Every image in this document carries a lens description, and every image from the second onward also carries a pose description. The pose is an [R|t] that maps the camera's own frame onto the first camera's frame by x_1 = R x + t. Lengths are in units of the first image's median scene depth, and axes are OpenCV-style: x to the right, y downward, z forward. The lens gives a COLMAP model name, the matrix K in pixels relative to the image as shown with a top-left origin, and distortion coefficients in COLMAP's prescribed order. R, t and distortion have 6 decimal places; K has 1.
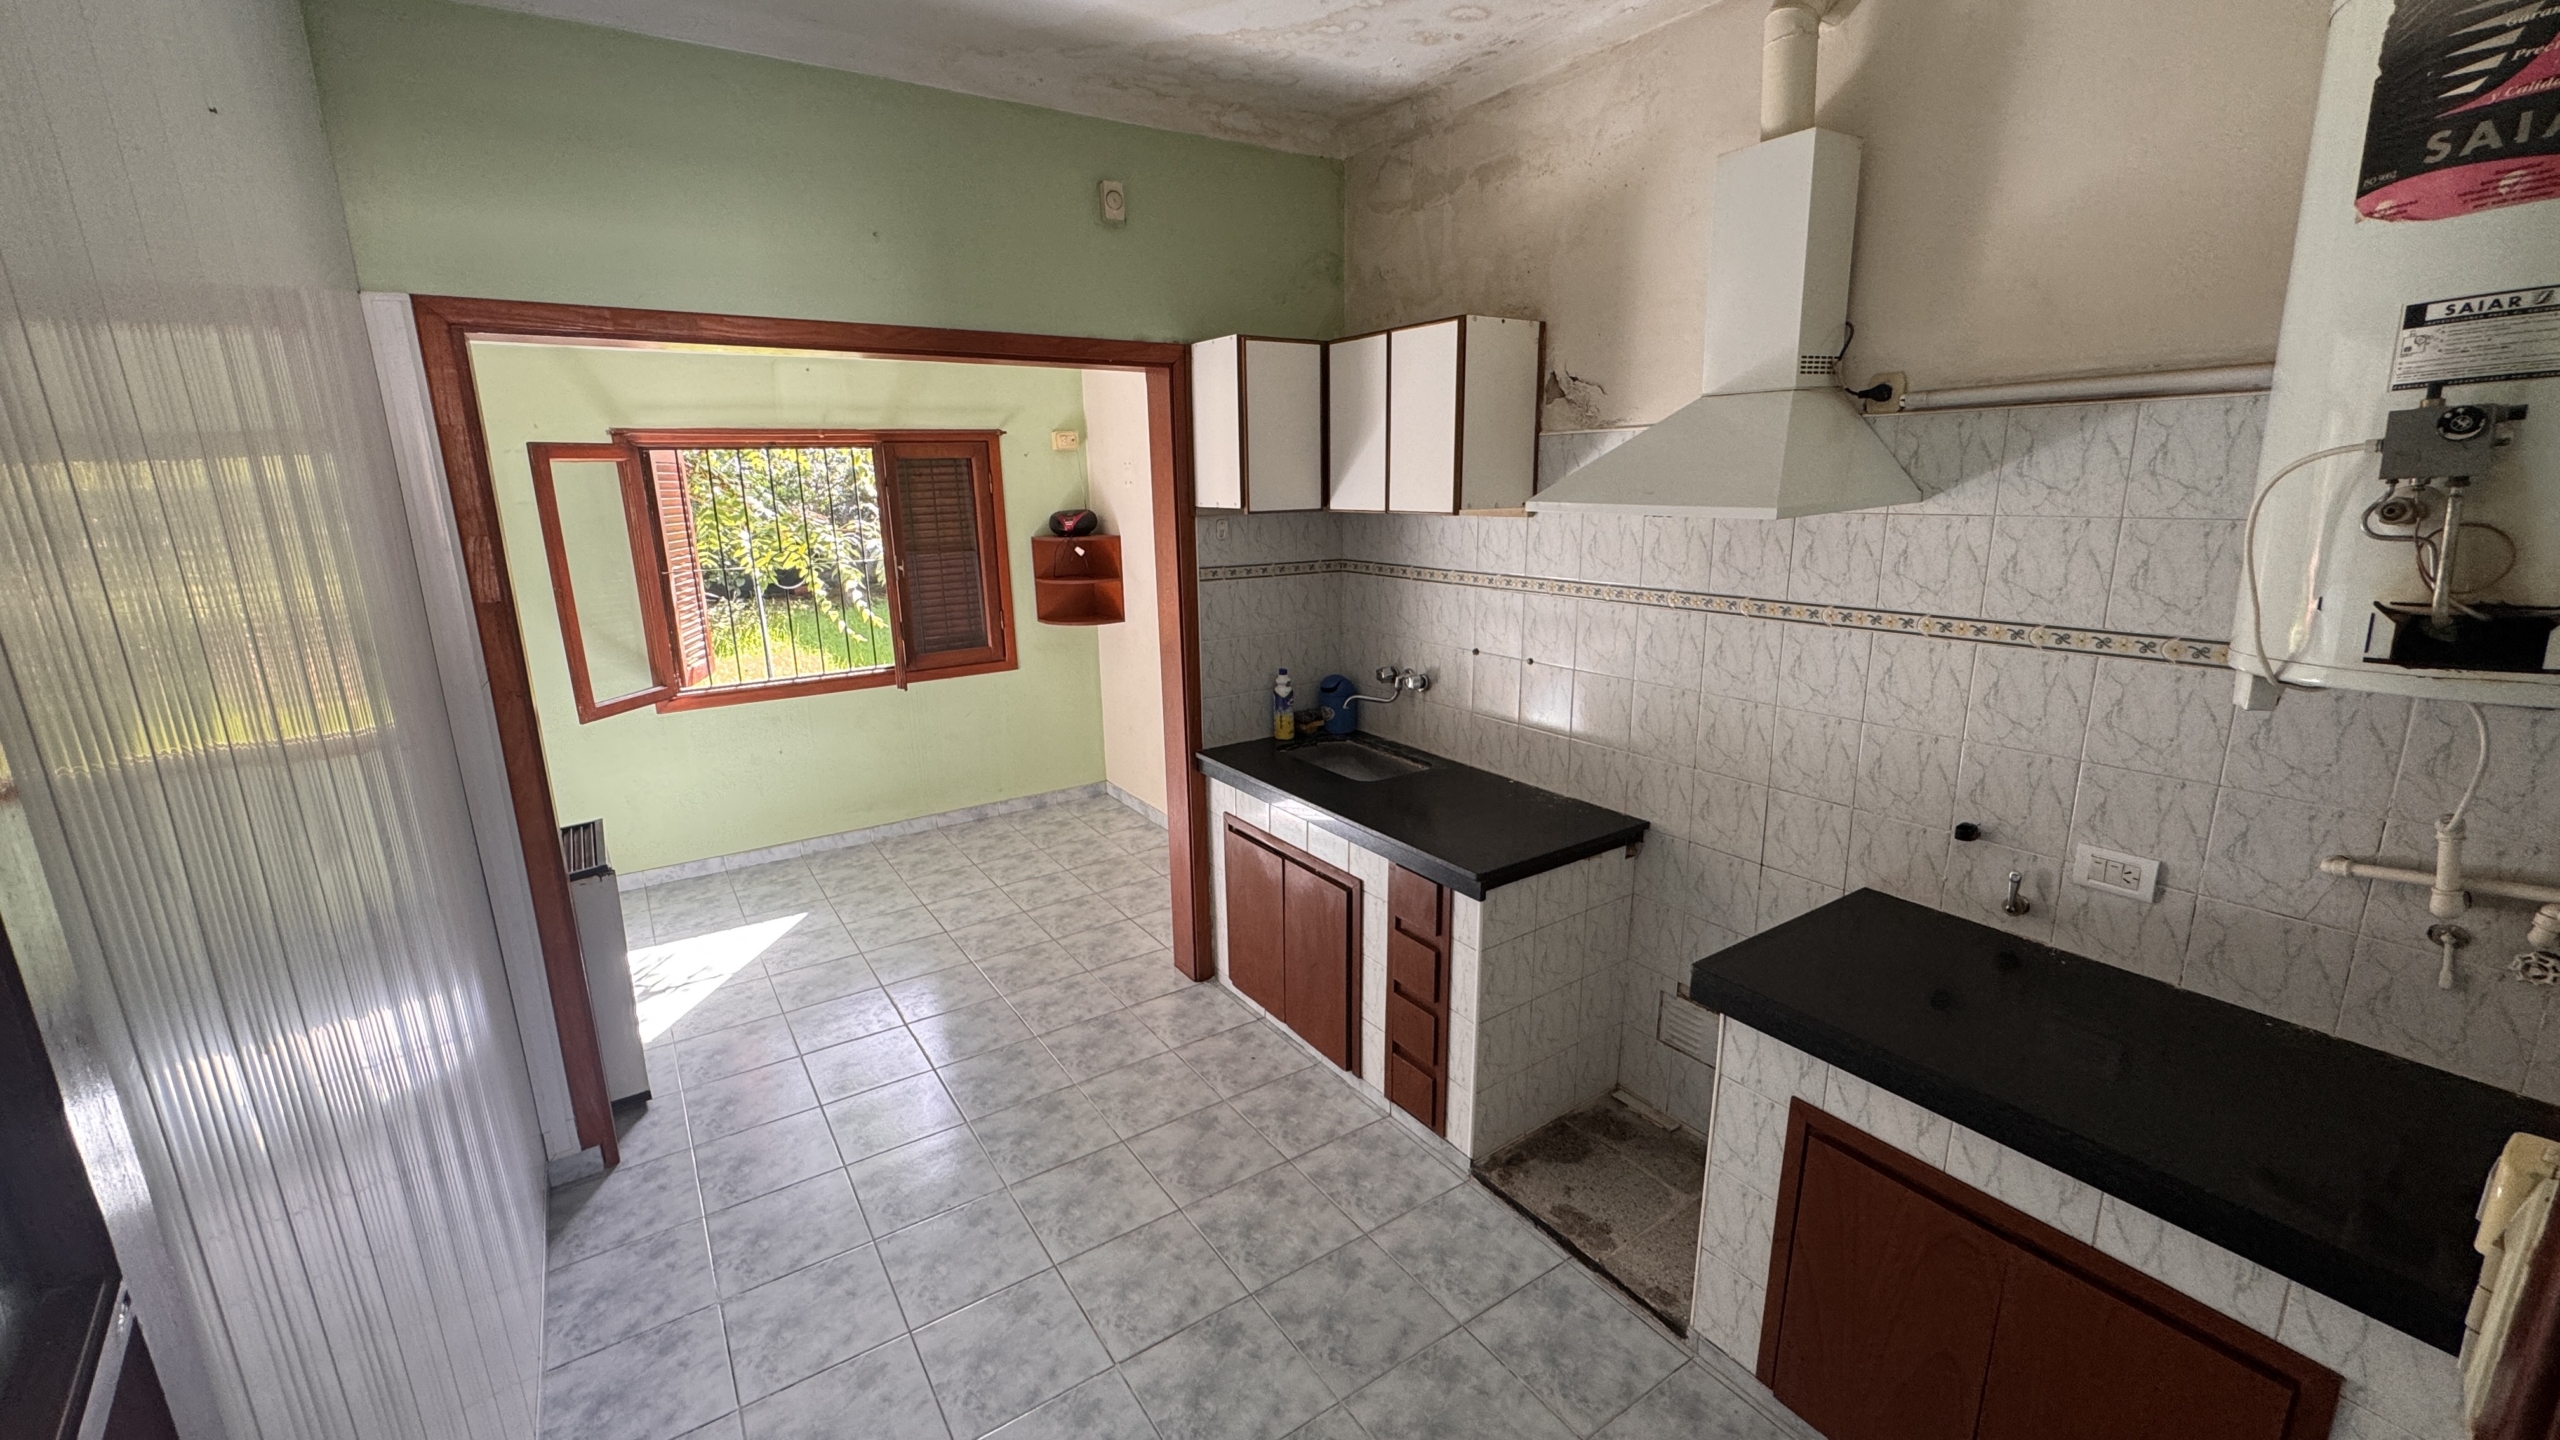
lens RADIAL K [[1011.4, 0, 1275.8], [0, 1011.4, 711.9], [0, 0, 1]] dist [-0.000284, 0.000319]
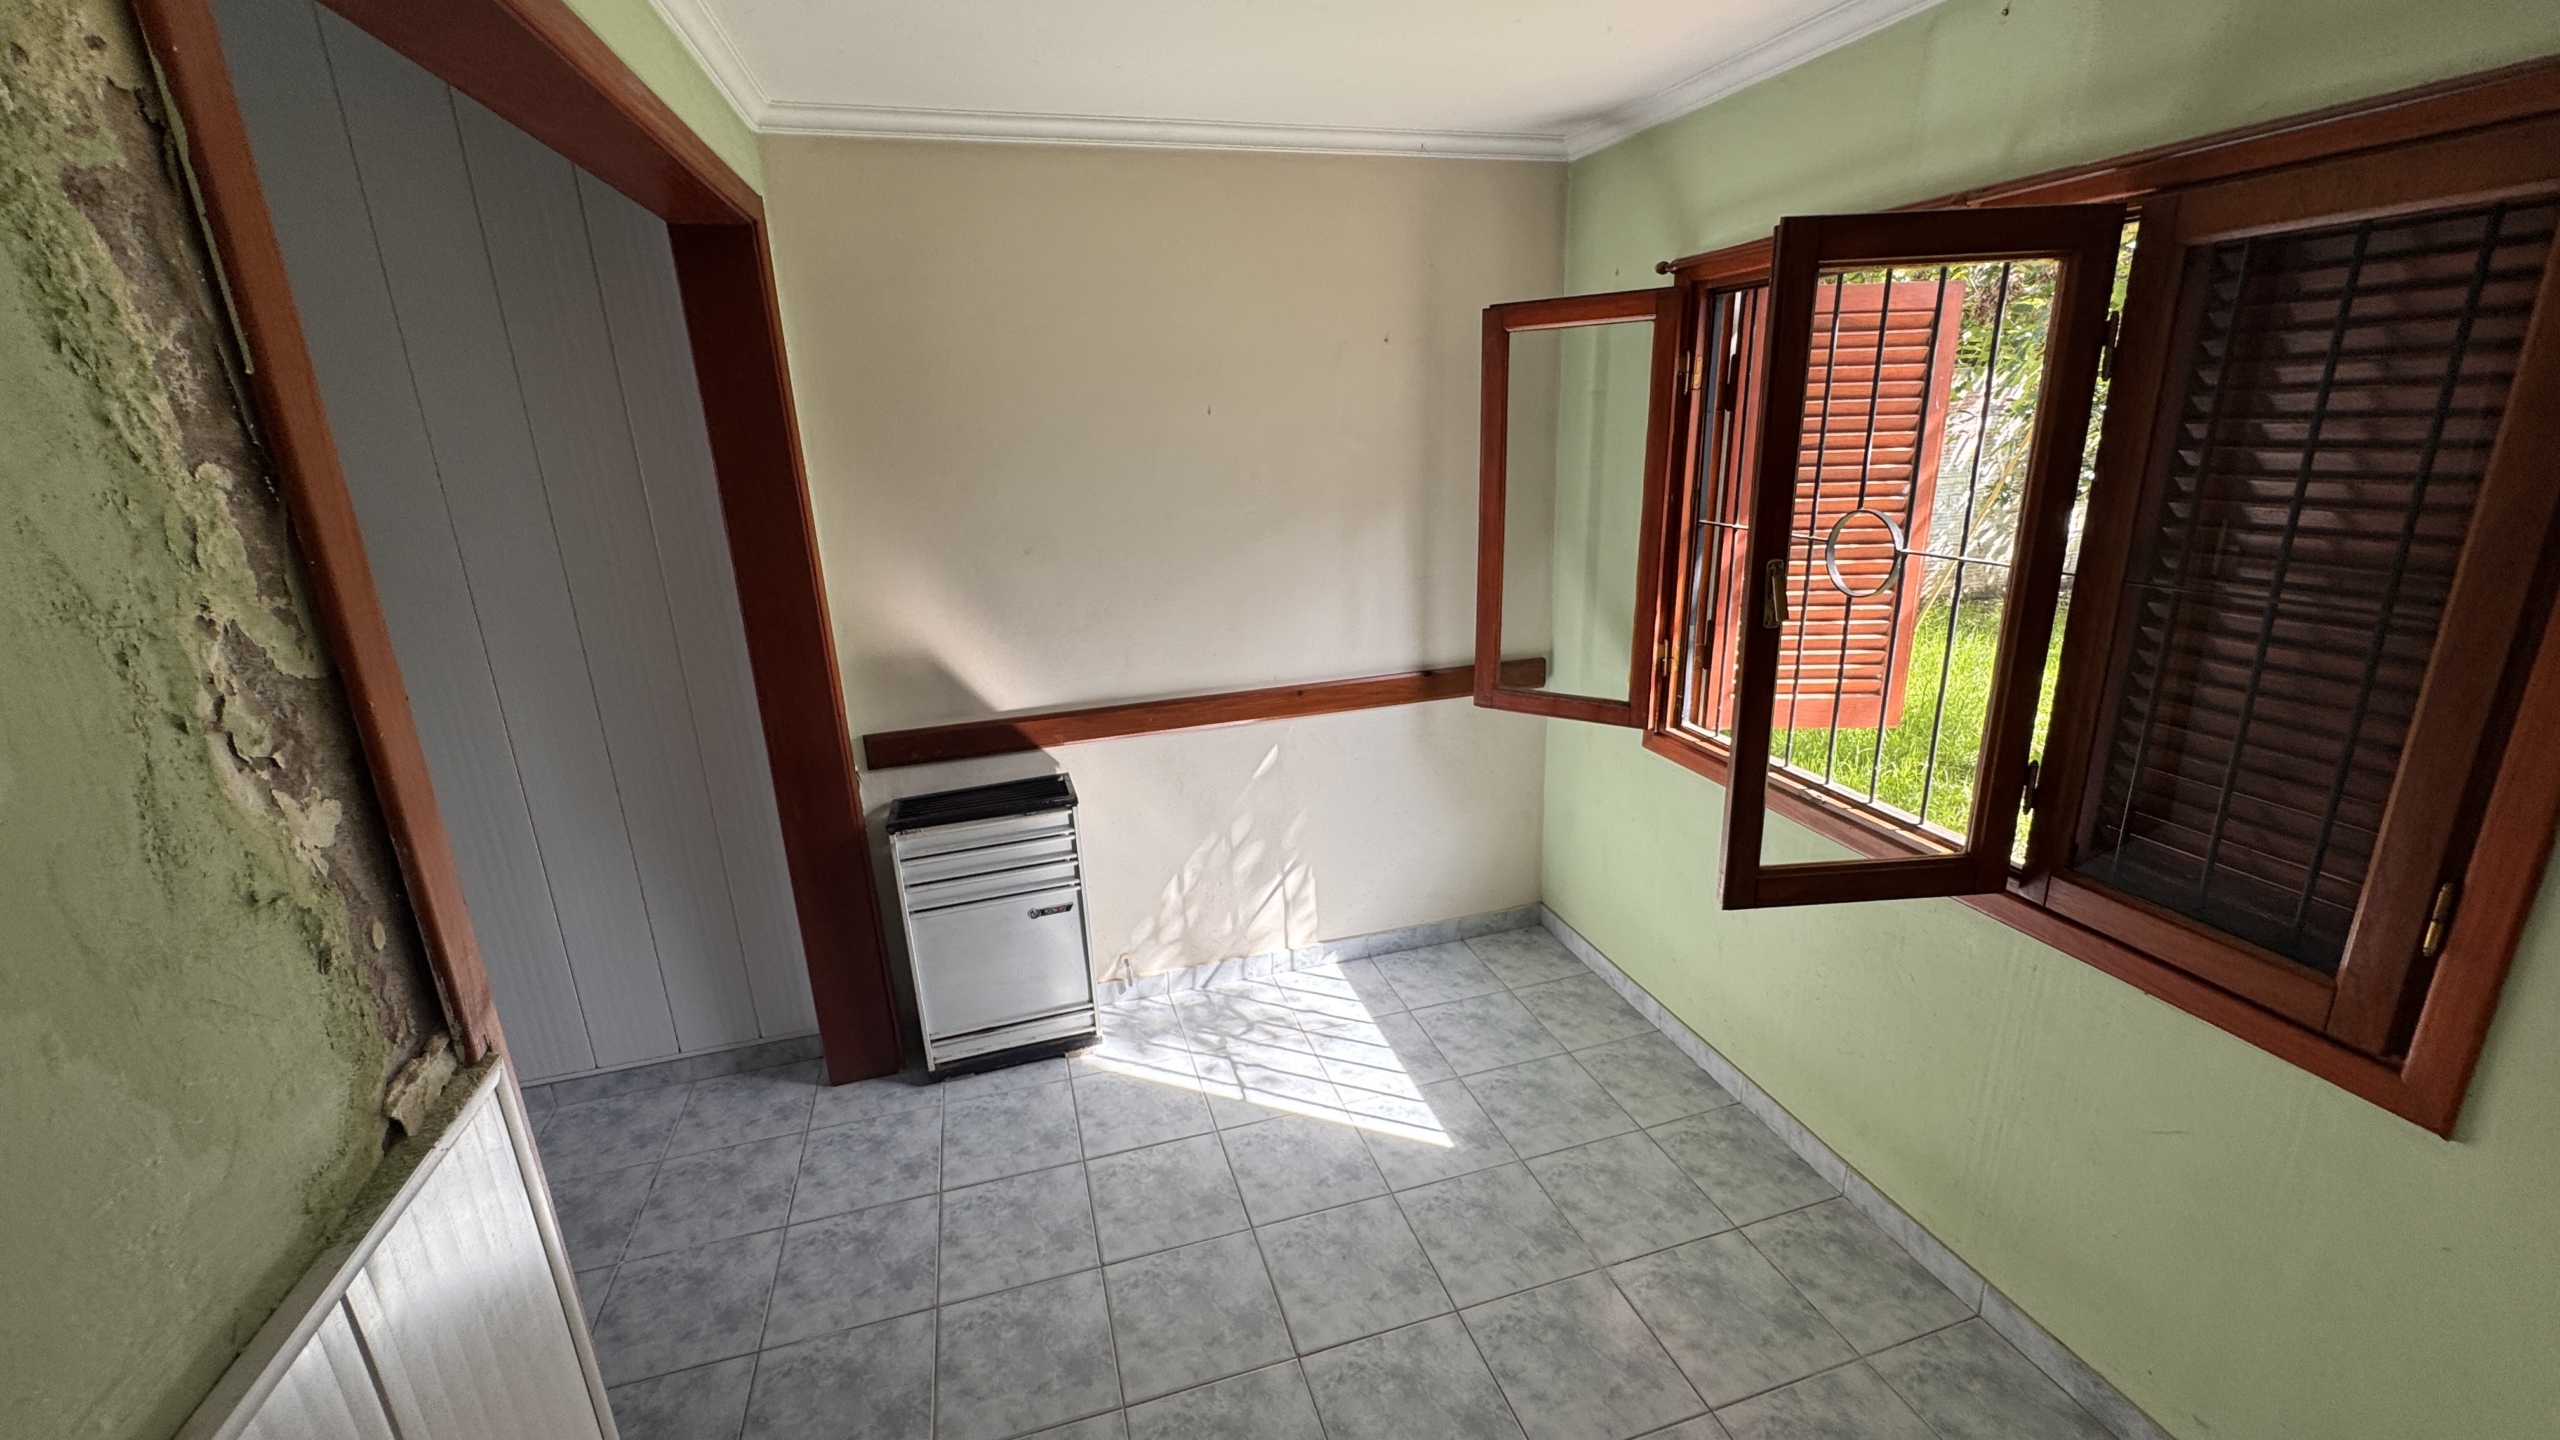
lens RADIAL K [[1011.4, 0, 1286.3], [0, 1011.4, 719.8], [0, 0, 1]] dist [-0.000284, 0.000319]
pose [[-0.283297, 0.307147, -0.908517, 0.007058], [-0.187124, 0.911416, 0.366477, -0.301768], [0.940599, 0.273827, -0.200727, 1.396700]]
